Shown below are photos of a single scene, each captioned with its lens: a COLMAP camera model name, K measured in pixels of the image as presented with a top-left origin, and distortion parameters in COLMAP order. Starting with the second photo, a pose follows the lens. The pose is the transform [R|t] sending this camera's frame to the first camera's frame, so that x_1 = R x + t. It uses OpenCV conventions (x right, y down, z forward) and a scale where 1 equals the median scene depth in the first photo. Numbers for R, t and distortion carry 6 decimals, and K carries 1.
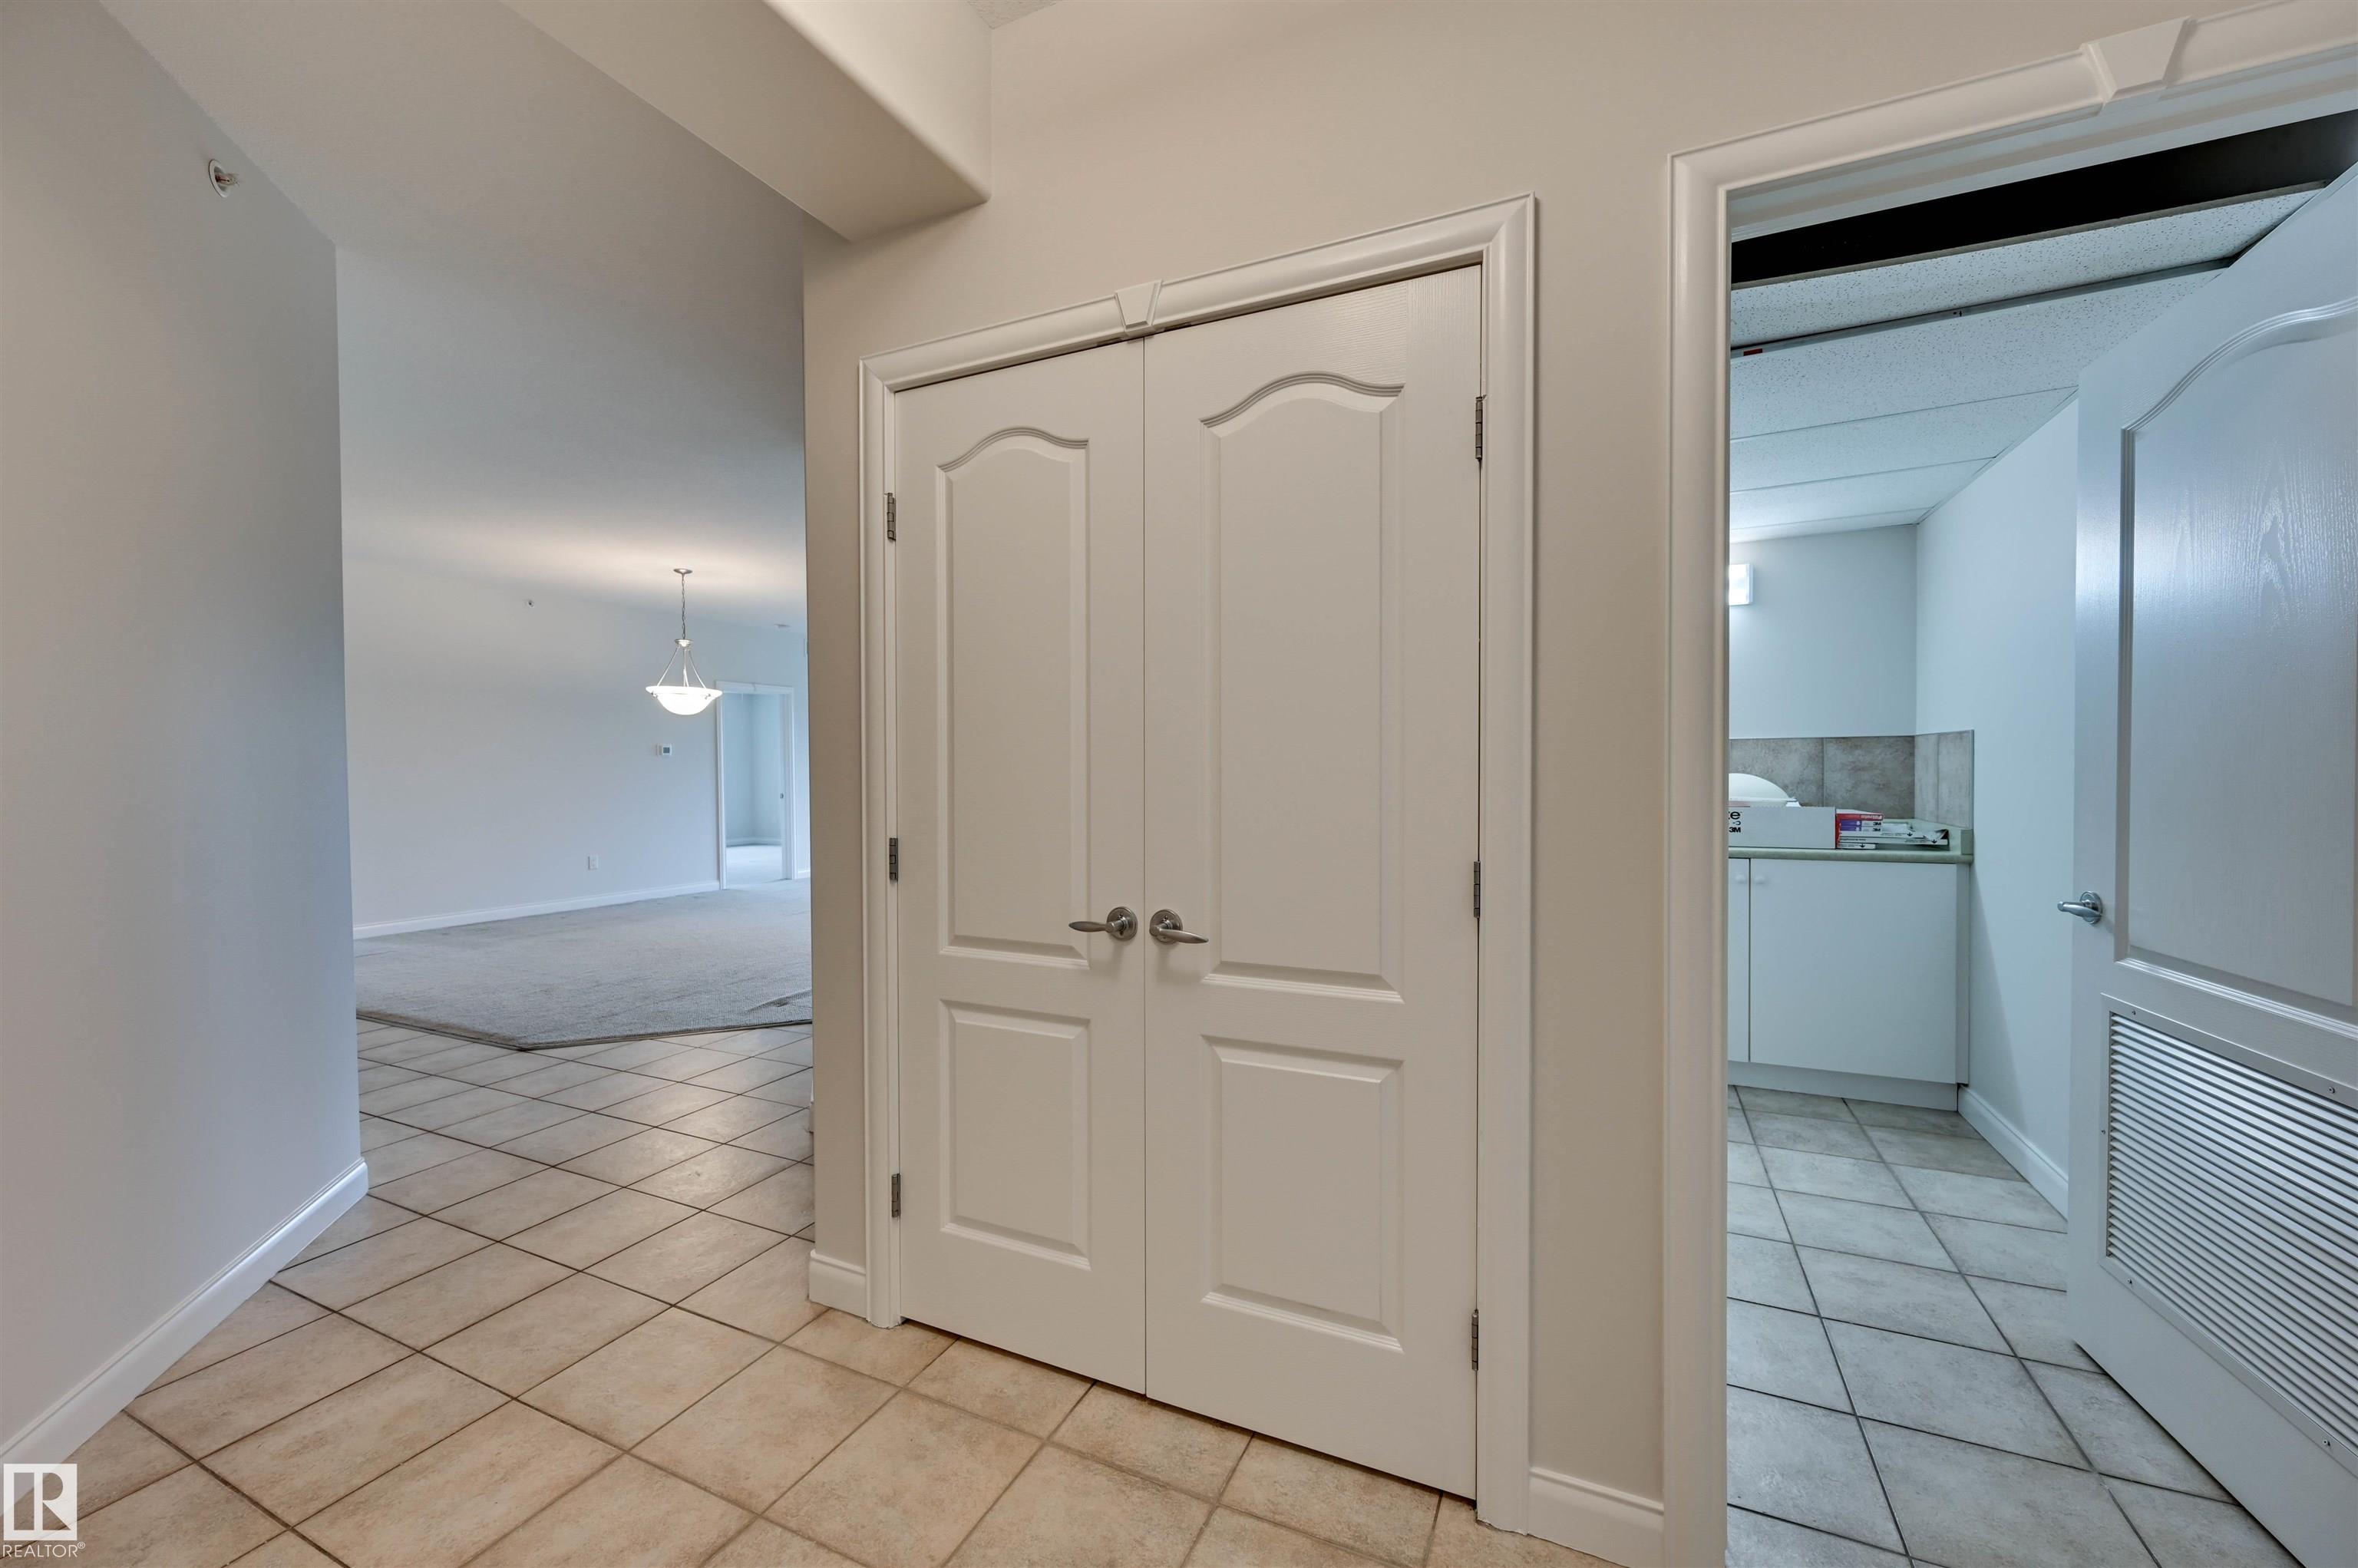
lens RADIAL K [[925.0, 0, 1181.9], [0, 925.0, 782.7], [0, 0, 1]] dist [-0.000331, 0.000377]
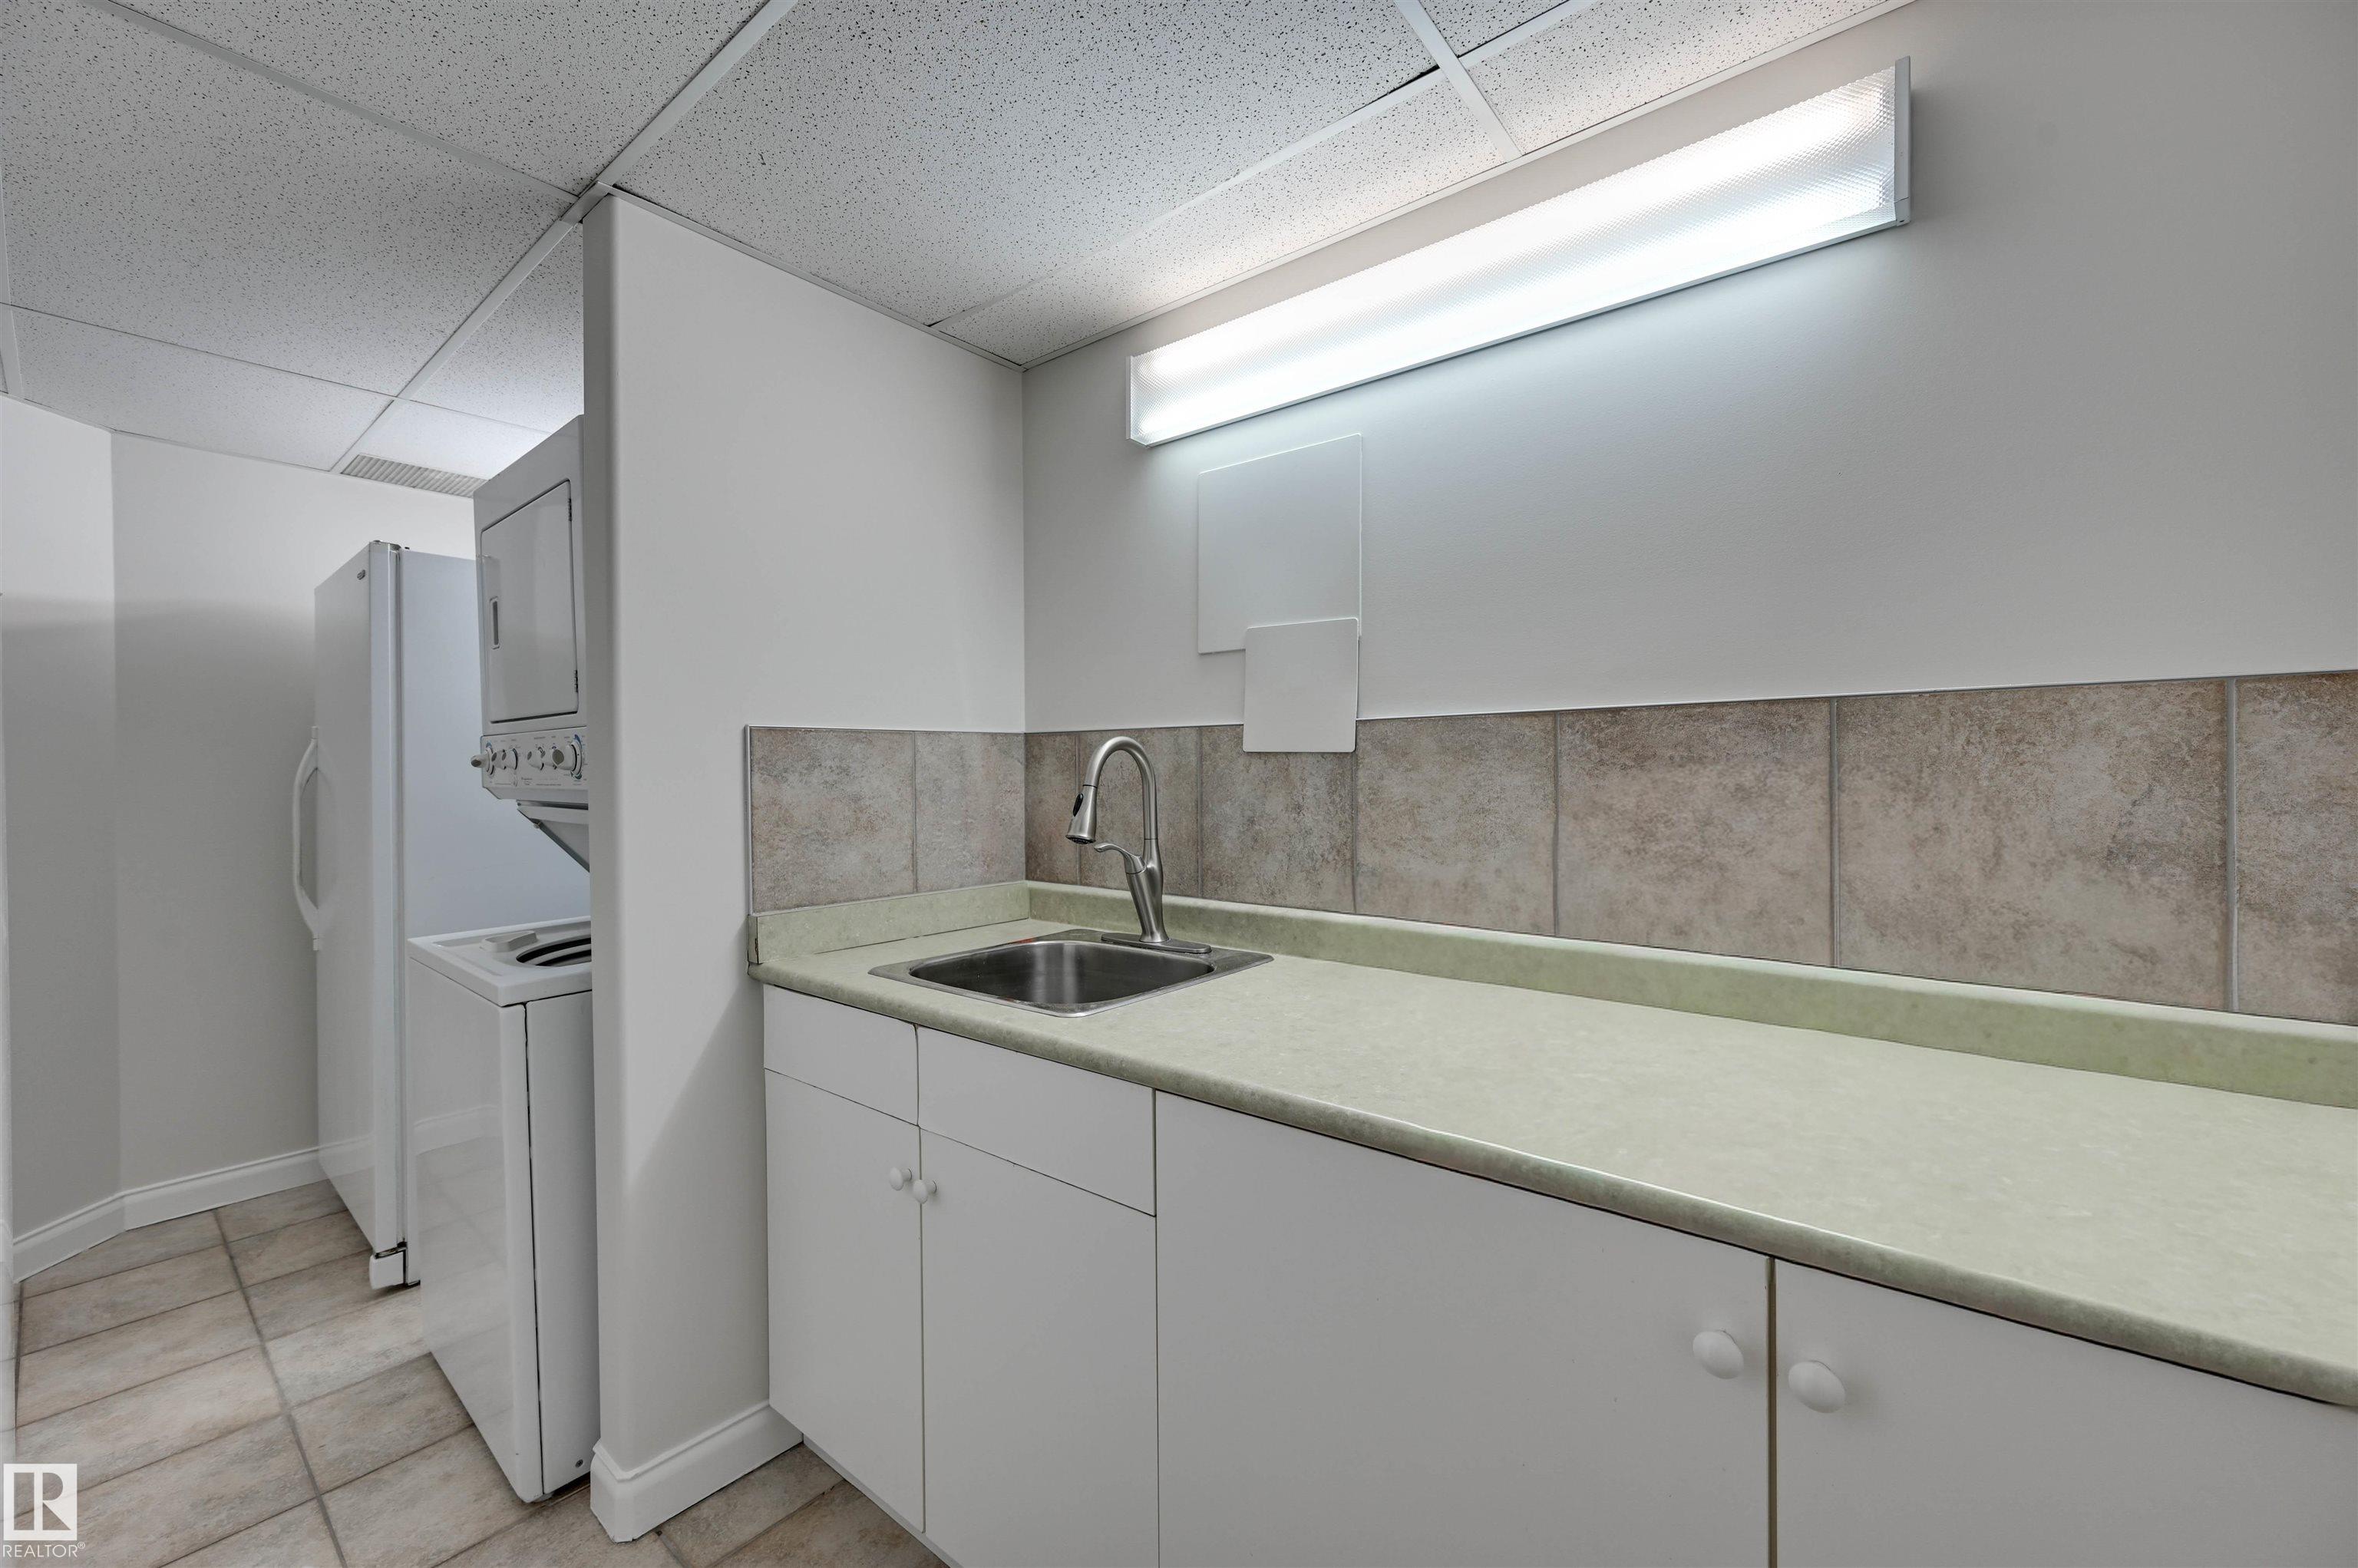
lens RADIAL K [[925.0, 0, 1181.9], [0, 925.0, 782.7], [0, 0, 1]] dist [-0.000331, 0.000377]
pose [[0.970874, 0.005274, -0.239534, 0.477811], [-0.008677, 0.999876, -0.013156, -0.015021], [0.239434, 0.014851, 0.970799, 0.688217]]
